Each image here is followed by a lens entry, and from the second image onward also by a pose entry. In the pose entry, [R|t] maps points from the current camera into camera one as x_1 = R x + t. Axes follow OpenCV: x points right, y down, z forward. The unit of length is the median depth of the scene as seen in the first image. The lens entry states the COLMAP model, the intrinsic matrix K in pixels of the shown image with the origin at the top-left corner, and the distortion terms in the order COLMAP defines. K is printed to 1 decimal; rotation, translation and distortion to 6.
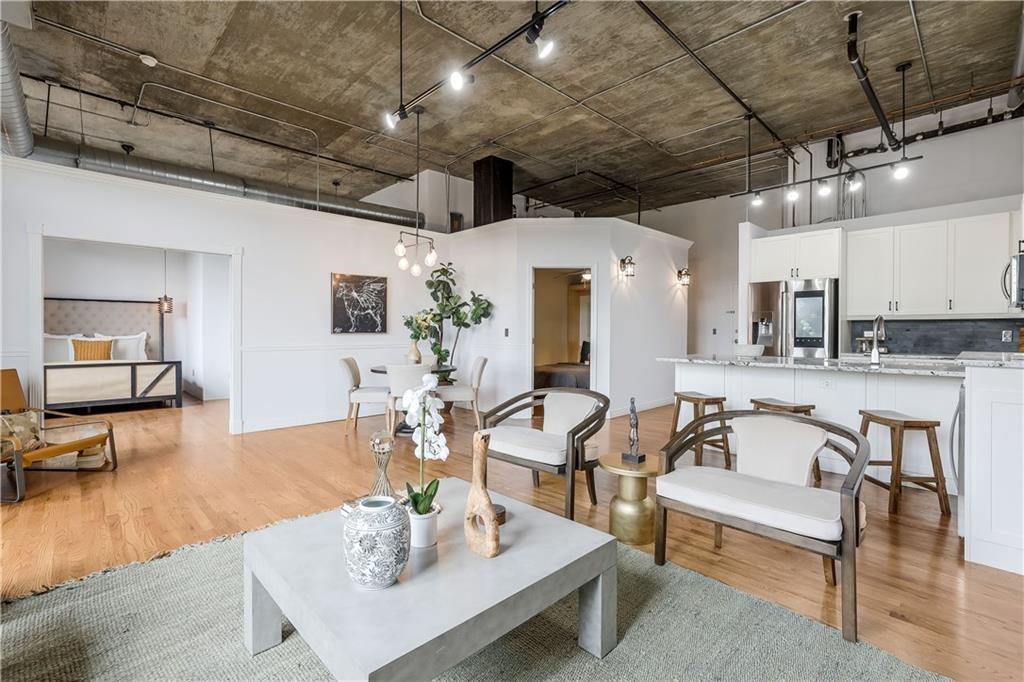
lens RADIAL K [[467.7, 0, 504.7], [0, 467.7, 331.4], [0, 0, 1]] dist [-0.036694, 0.012887]
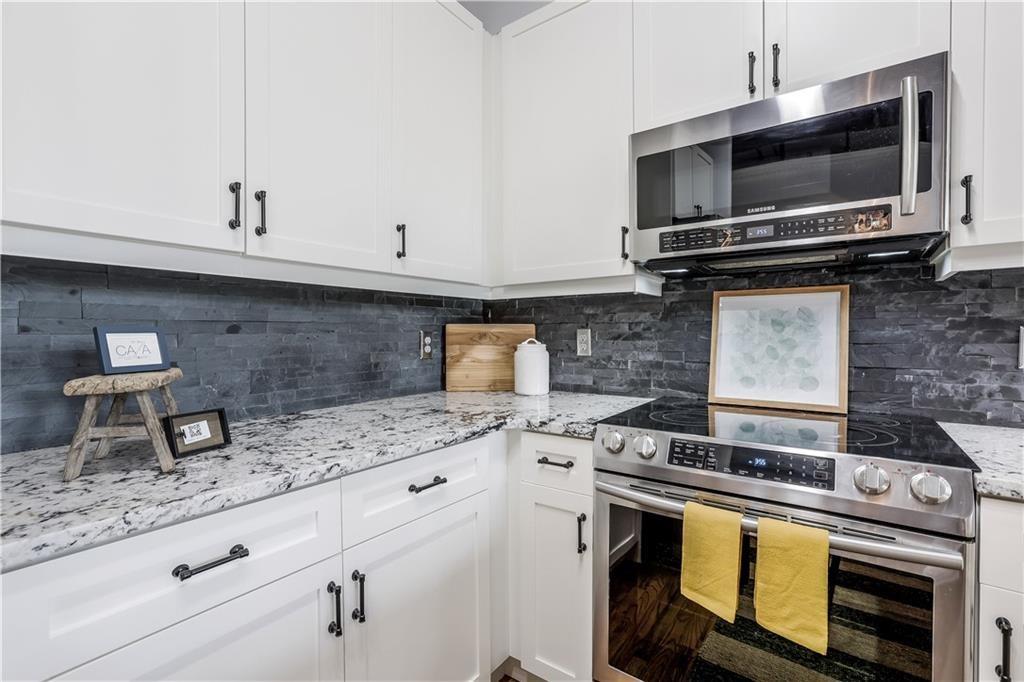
lens RADIAL K [[467.7, 0, 502.7], [0, 467.7, 340.0], [0, 0, 1]] dist [-0.036694, 0.012887]
pose [[-0.159893, -0.016059, 0.987004, 0.517884], [0.002507, 0.999858, 0.016674, -0.000161], [-0.987131, 0.005141, -0.159830, 0.764961]]
